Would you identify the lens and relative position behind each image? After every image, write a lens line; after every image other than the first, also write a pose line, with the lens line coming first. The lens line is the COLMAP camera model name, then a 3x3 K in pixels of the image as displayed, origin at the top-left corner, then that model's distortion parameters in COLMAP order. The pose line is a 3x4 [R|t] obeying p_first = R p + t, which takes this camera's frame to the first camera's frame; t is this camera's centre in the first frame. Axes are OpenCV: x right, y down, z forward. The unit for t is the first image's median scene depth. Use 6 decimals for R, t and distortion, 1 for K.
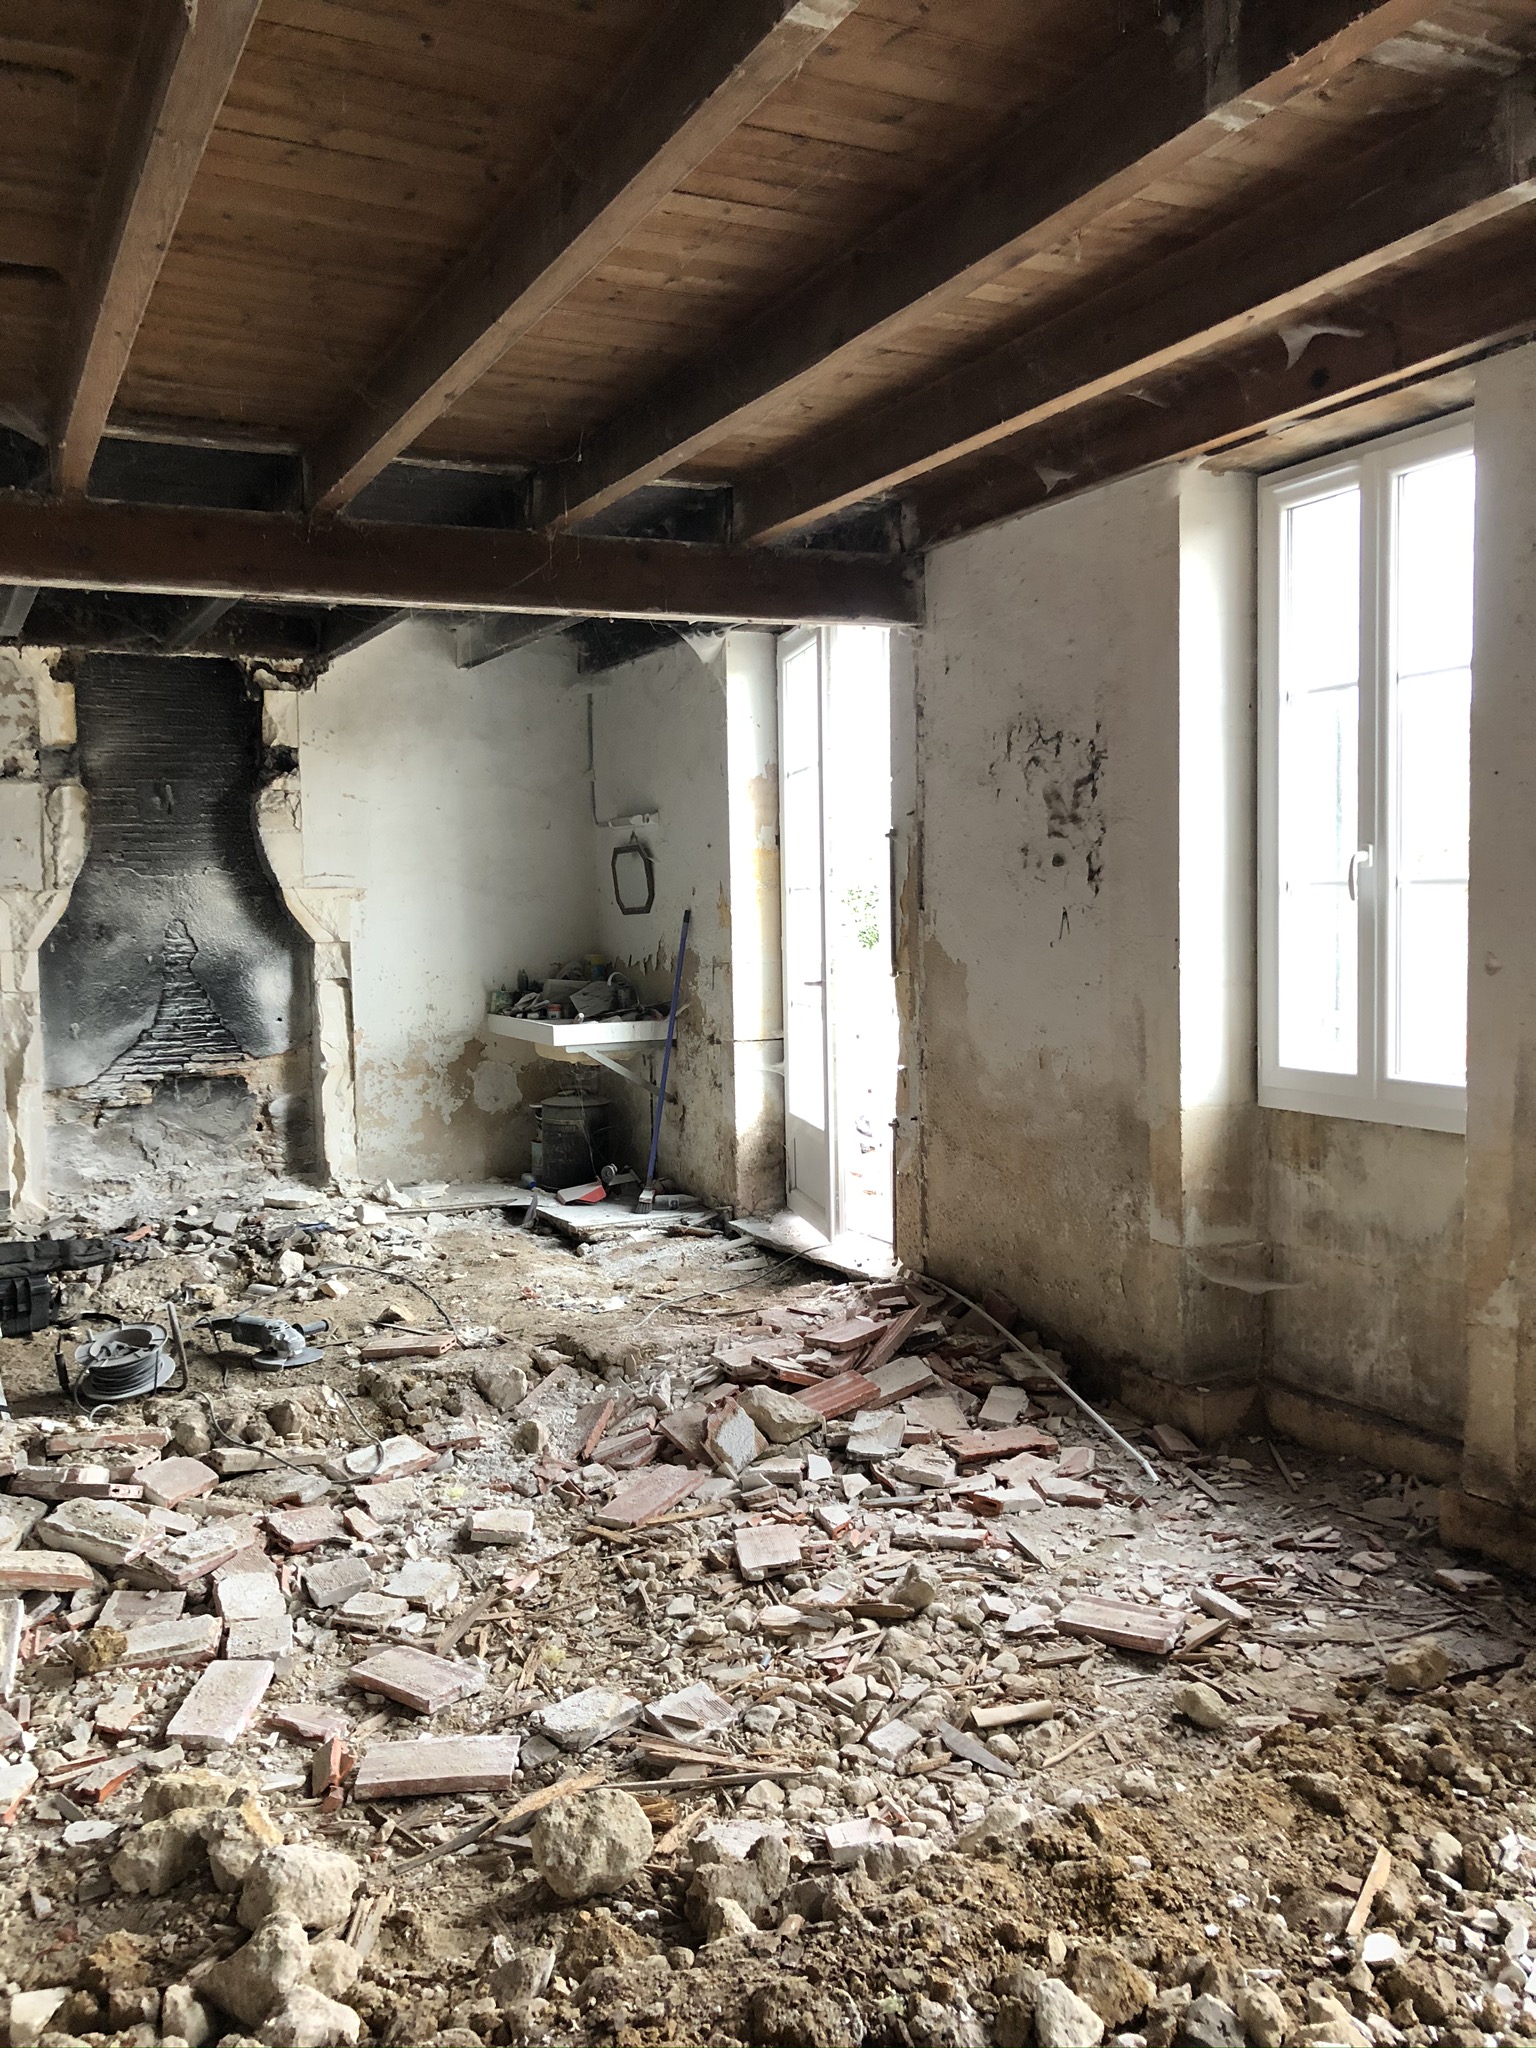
lens RADIAL K [[1665.6, 0, 768.0], [0, 1665.6, 1024.0], [0, 0, 1]] dist [0.004135, 0.016139]
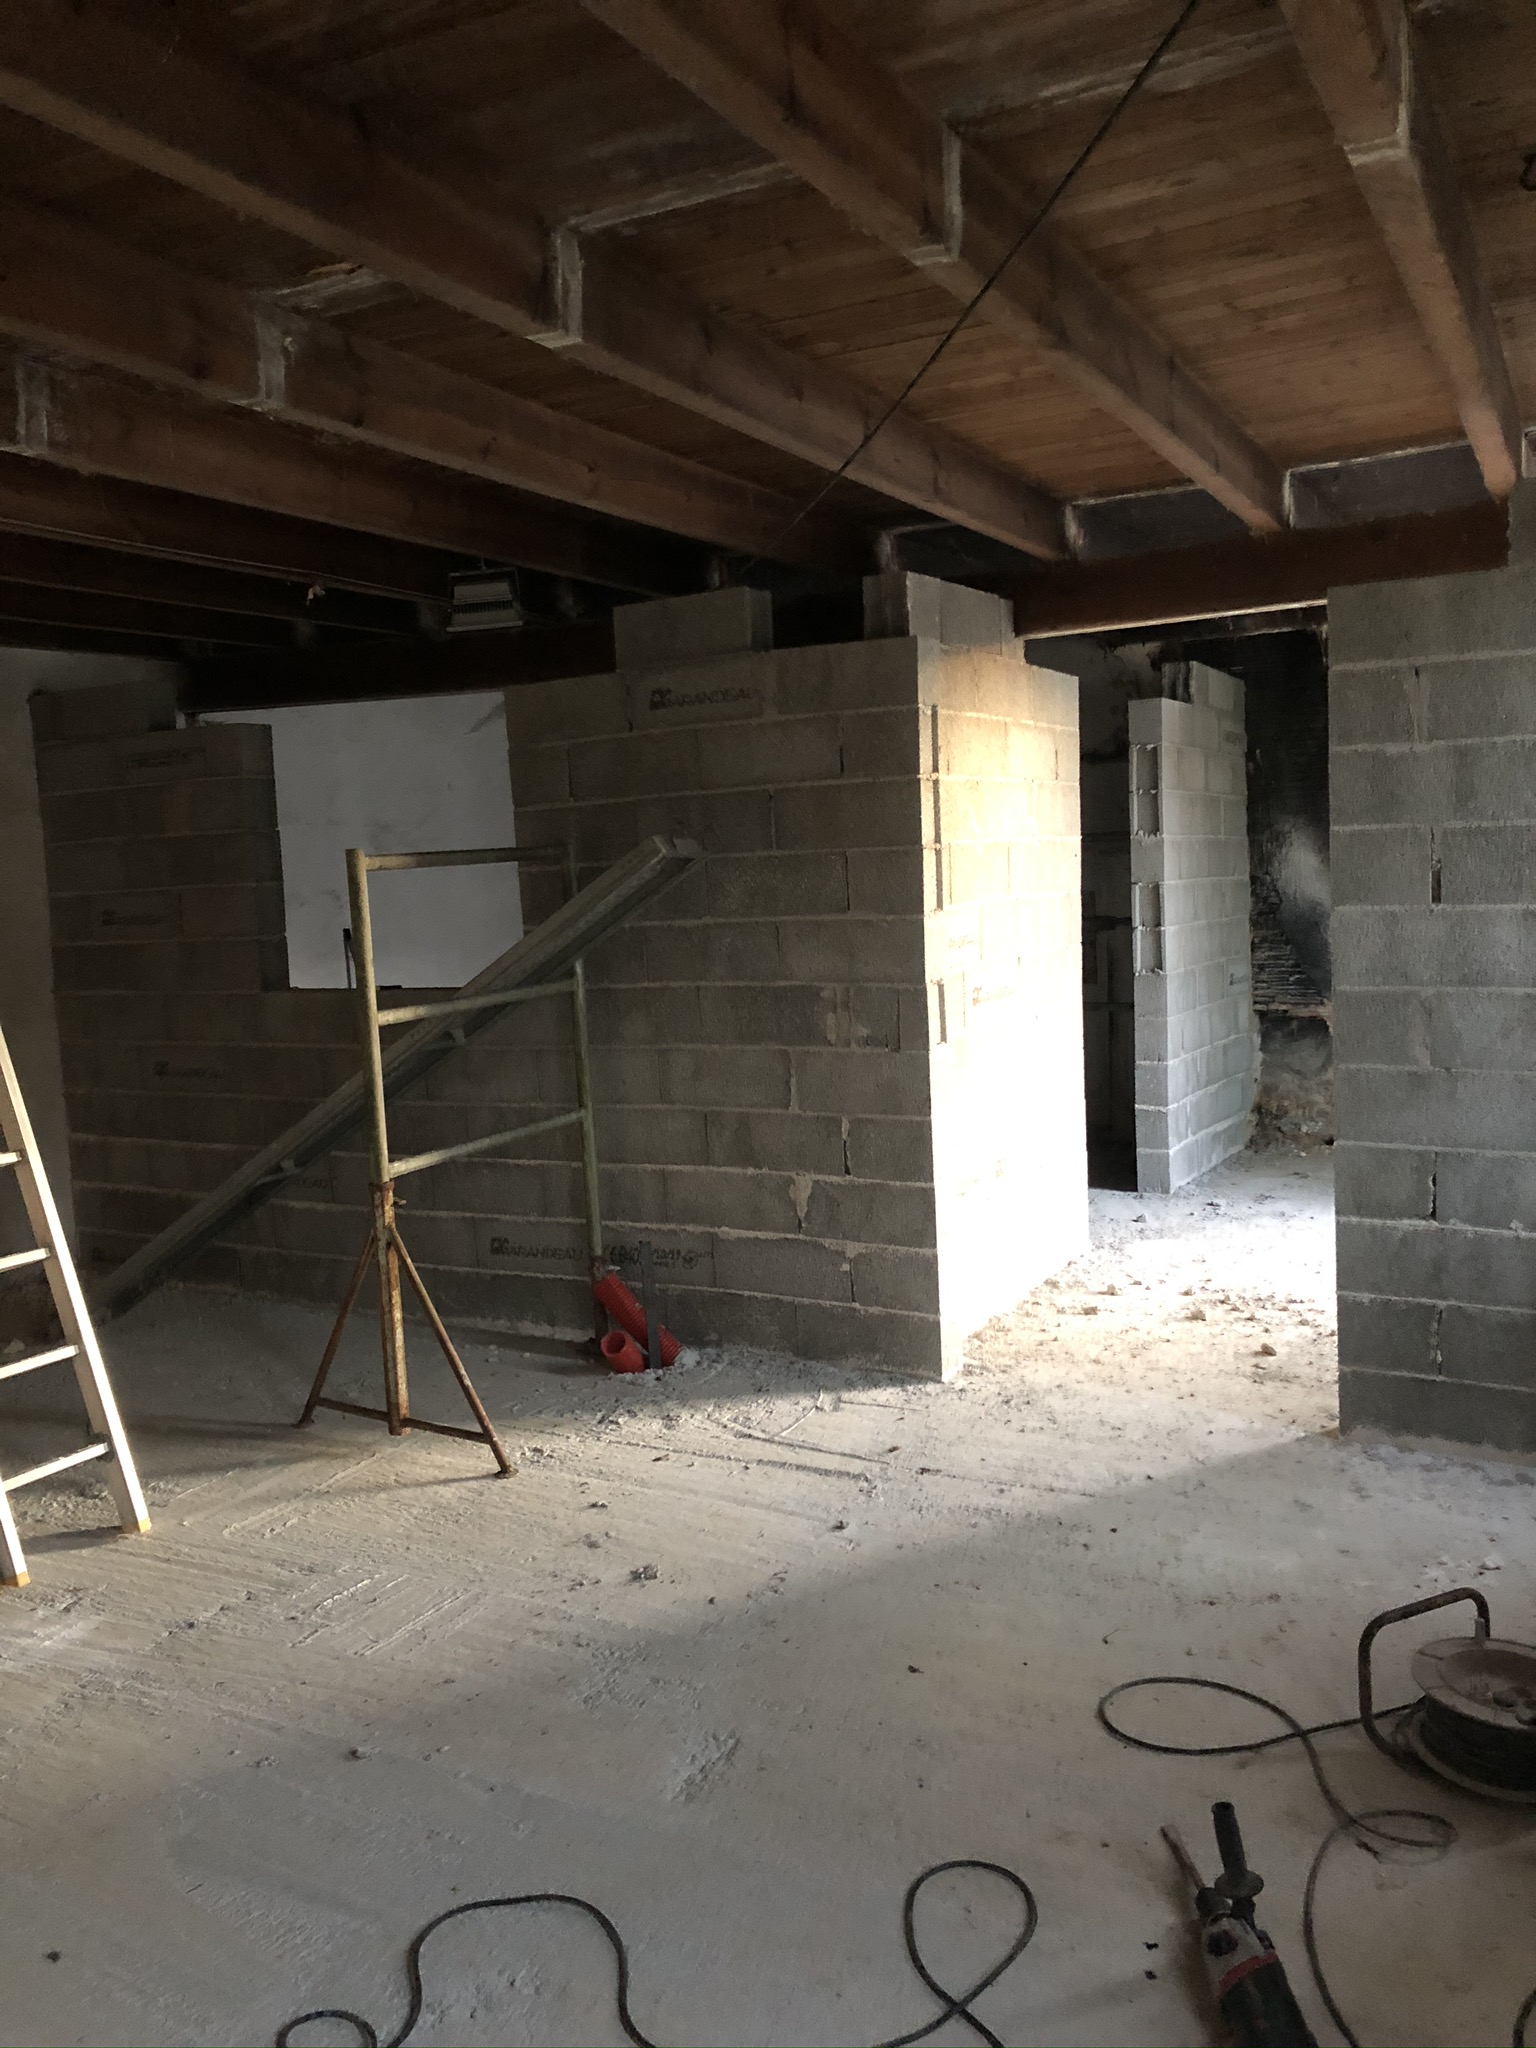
lens RADIAL K [[1638.7, 0, 768.0], [0, 1638.7, 1024.0], [0, 0, 1]] dist [0.008552, 0.002892]
pose [[0.592173, 0.073906, -0.802415, 0.347725], [-0.023765, 0.996954, 0.074286, -0.038324], [0.805460, -0.024921, 0.592125, 0.095048]]
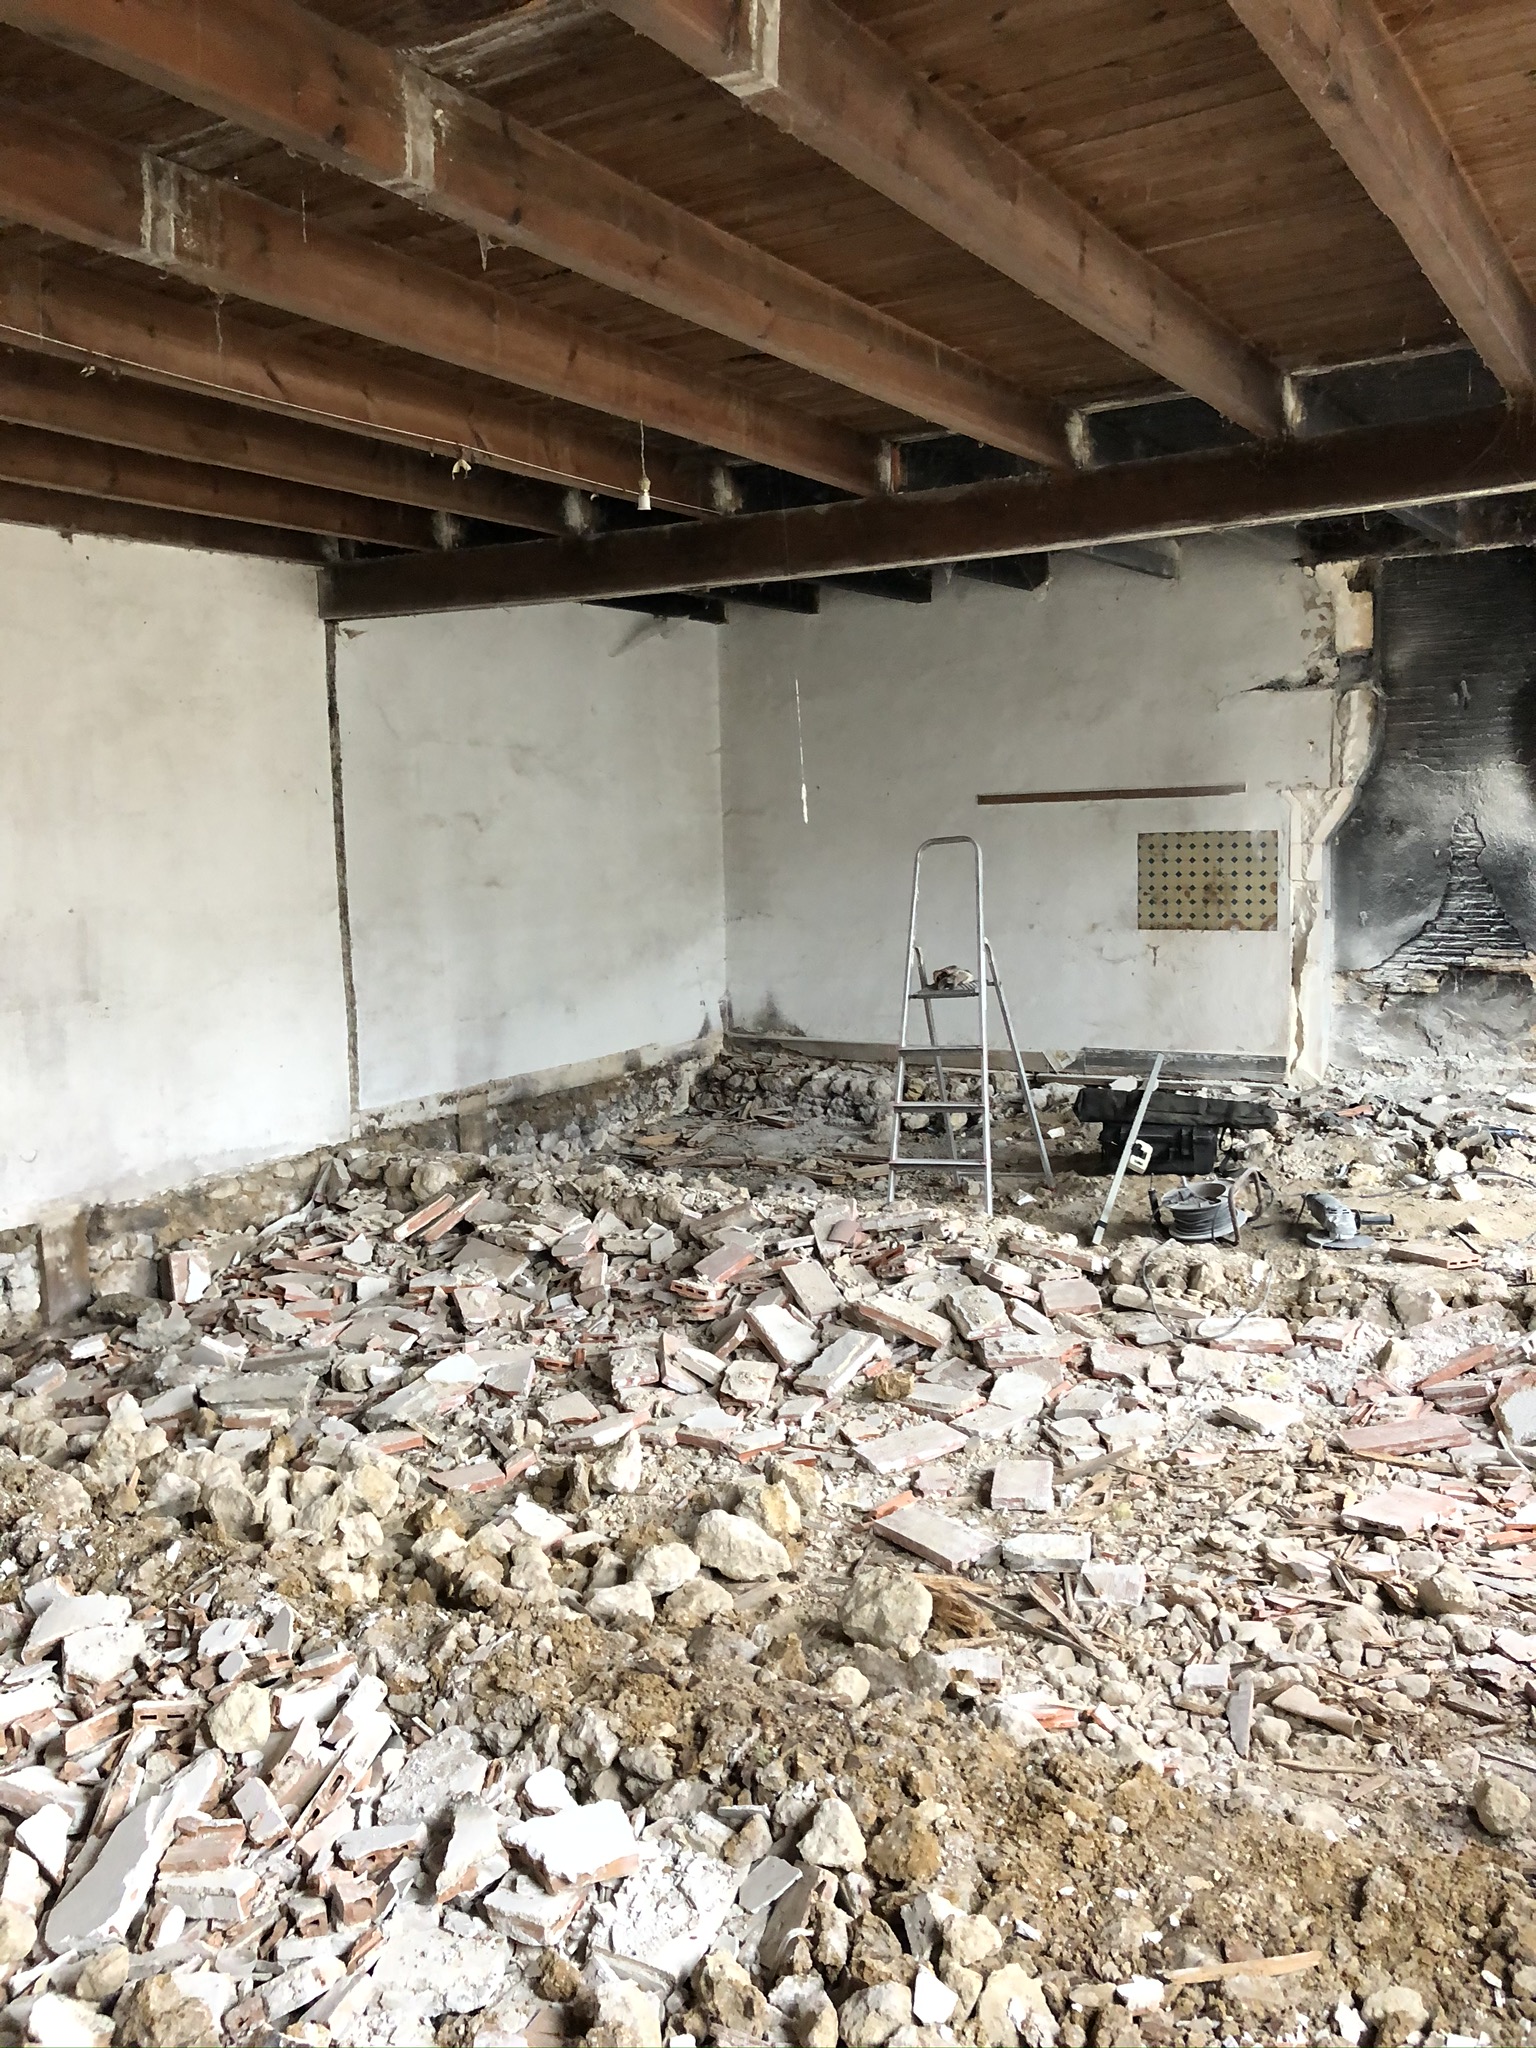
lens RADIAL K [[1665.6, 0, 768.0], [0, 1665.6, 1024.0], [0, 0, 1]] dist [0.004135, 0.016139]
pose [[0.524042, 0.109607, -0.844610, 0.309646], [-0.045690, 0.993874, 0.100629, -0.019537], [0.850466, -0.014143, 0.525839, 0.109454]]
